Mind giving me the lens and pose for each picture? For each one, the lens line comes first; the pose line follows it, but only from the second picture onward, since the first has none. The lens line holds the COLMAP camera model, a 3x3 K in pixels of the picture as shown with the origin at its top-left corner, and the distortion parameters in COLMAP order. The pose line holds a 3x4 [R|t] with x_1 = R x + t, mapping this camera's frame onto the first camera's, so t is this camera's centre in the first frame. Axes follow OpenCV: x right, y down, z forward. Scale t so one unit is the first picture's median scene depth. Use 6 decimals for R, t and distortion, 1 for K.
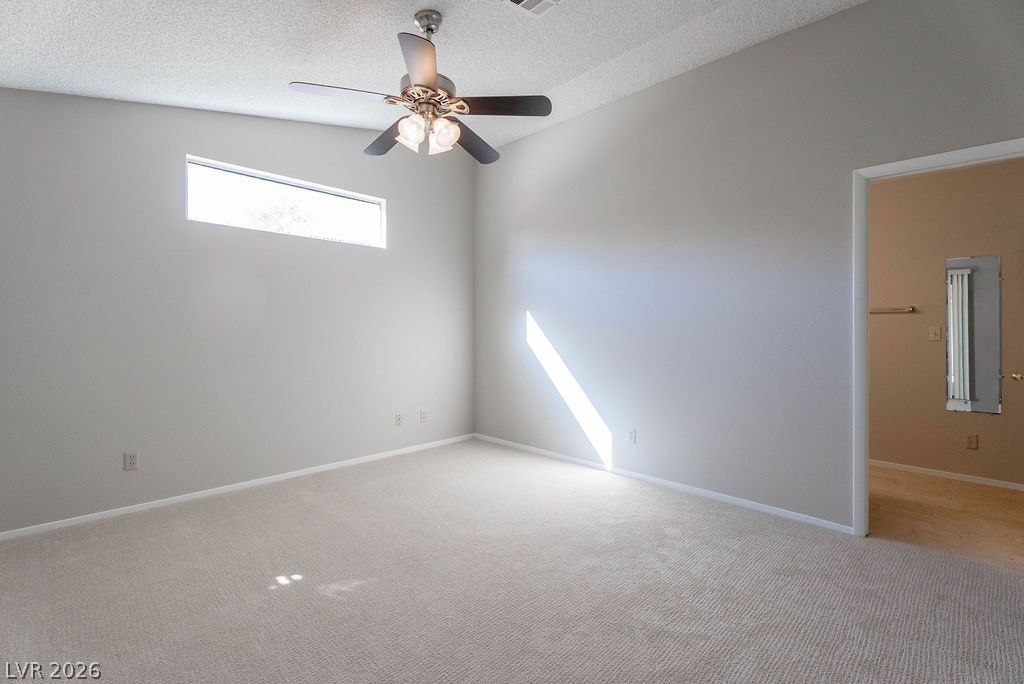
lens RADIAL K [[457.6, 0, 512.1], [0, 457.6, 331.5], [0, 0, 1]] dist [0.004302, -0.000101]
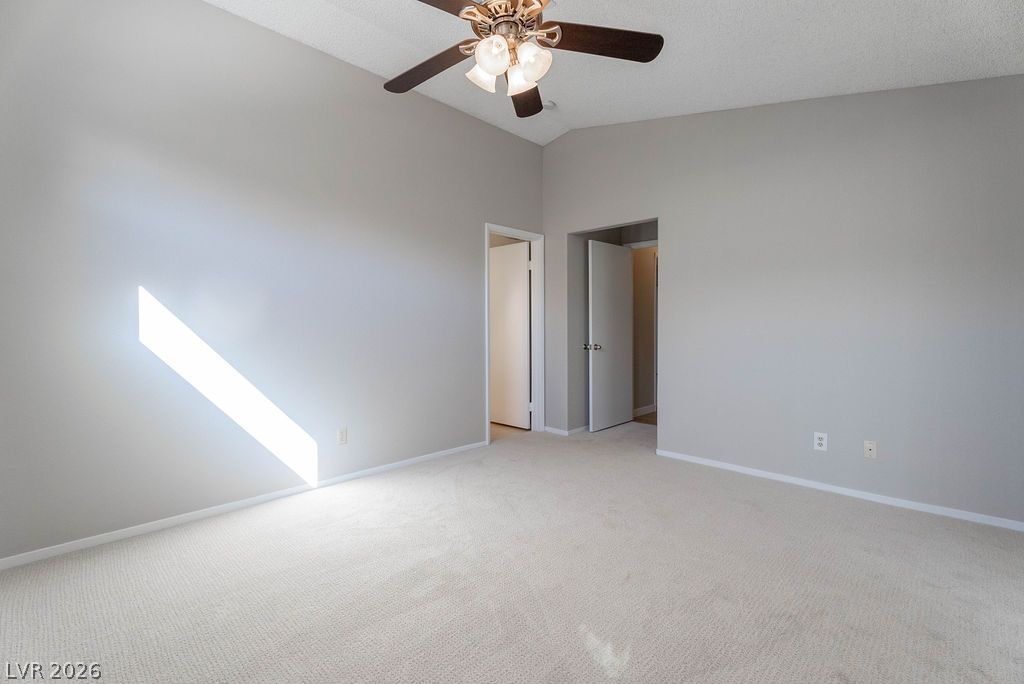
lens RADIAL K [[457.6, 0, 511.5], [0, 457.6, 333.1], [0, 0, 1]] dist [0.004302, -0.000101]
pose [[-0.000286, -0.024273, 0.999705, -0.710722], [0.002477, 0.999702, 0.024274, 0.000827], [-0.999997, 0.002484, -0.000226, 0.726732]]
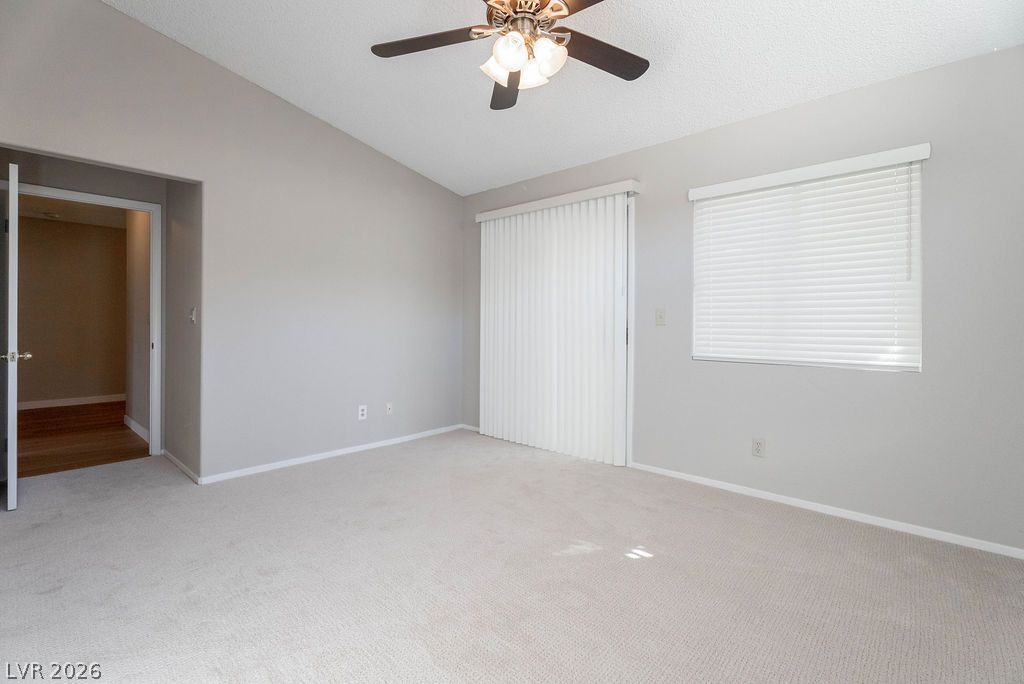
lens RADIAL K [[457.6, 0, 509.3], [0, 457.6, 334.0], [0, 0, 1]] dist [0.004302, -0.000101]
pose [[-0.999719, -0.009421, -0.021761, -0.109084], [-0.009897, 0.999712, 0.021870, 0.014479], [0.021549, 0.022079, -0.999524, 1.306802]]
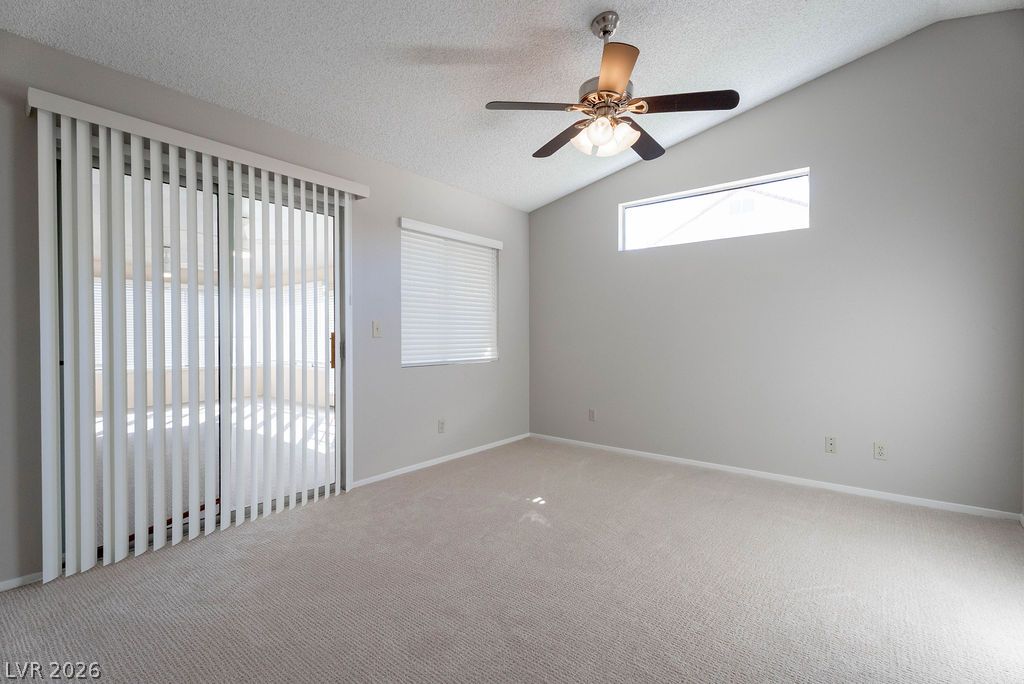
lens RADIAL K [[457.6, 0, 509.9], [0, 457.6, 345.3], [0, 0, 1]] dist [0.004302, -0.000101]
pose [[0.084251, 0.020828, -0.996227, 0.609769], [0.001376, 0.999778, 0.021019, 0.010062], [0.996444, -0.003142, 0.084204, 0.509572]]
